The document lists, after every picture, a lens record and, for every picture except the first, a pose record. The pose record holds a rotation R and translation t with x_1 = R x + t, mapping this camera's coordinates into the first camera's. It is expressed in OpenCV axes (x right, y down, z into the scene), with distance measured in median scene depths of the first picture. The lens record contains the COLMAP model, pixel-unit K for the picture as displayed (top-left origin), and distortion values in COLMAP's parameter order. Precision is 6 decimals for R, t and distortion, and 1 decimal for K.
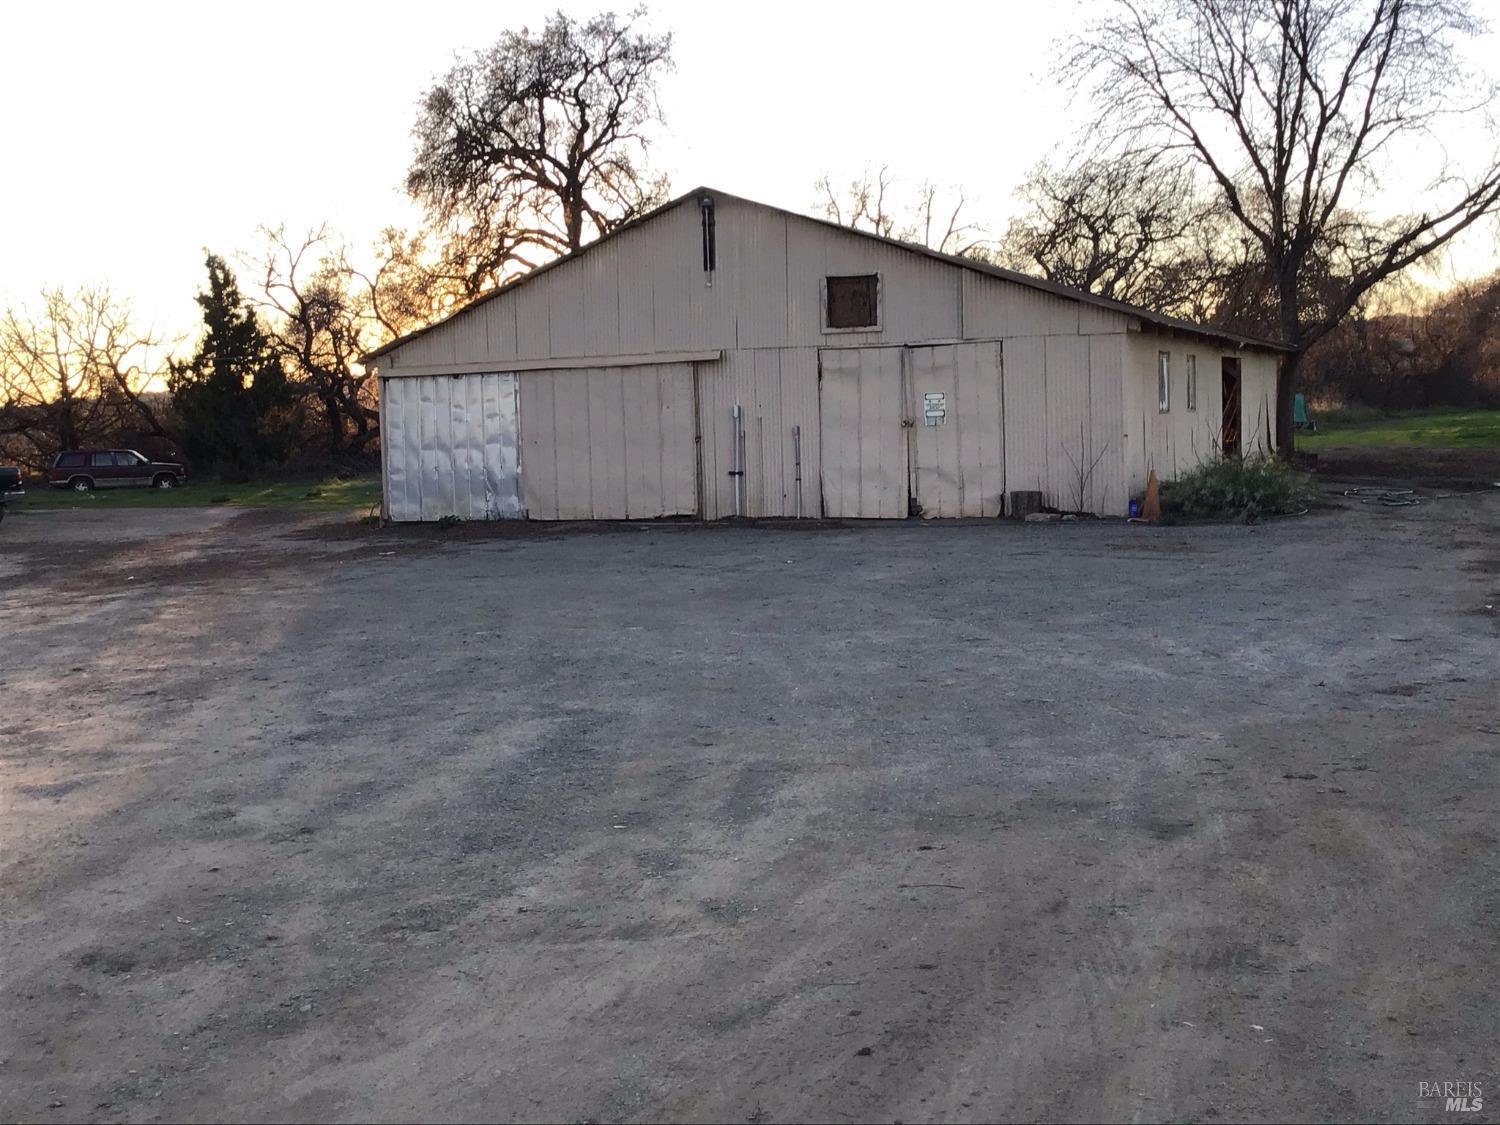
lens RADIAL K [[1628.1, 0, 775.2], [0, 1628.1, 567.7], [0, 0, 1]] dist [0.060536, 0.000000]
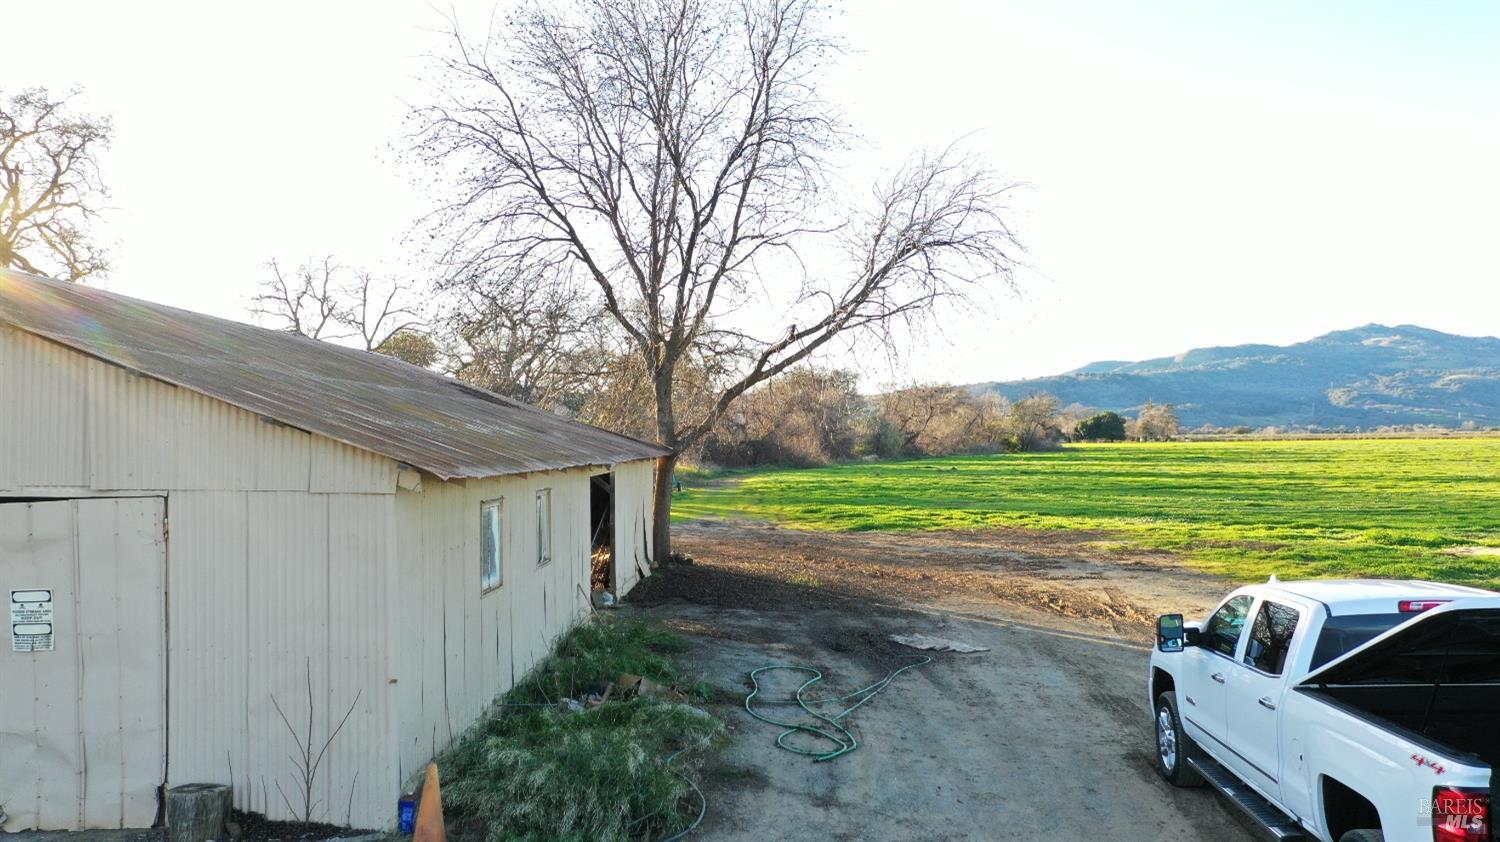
lens RADIAL K [[1167.0, 0, 778.9], [0, 1167.0, 430.7], [0, 0, 1]] dist [0.001253, -0.001138]
pose [[0.919333, 0.032148, 0.392166, 0.100869], [0.011952, 0.993915, -0.109497, -0.067989], [-0.393300, 0.105351, 0.913354, 0.331451]]
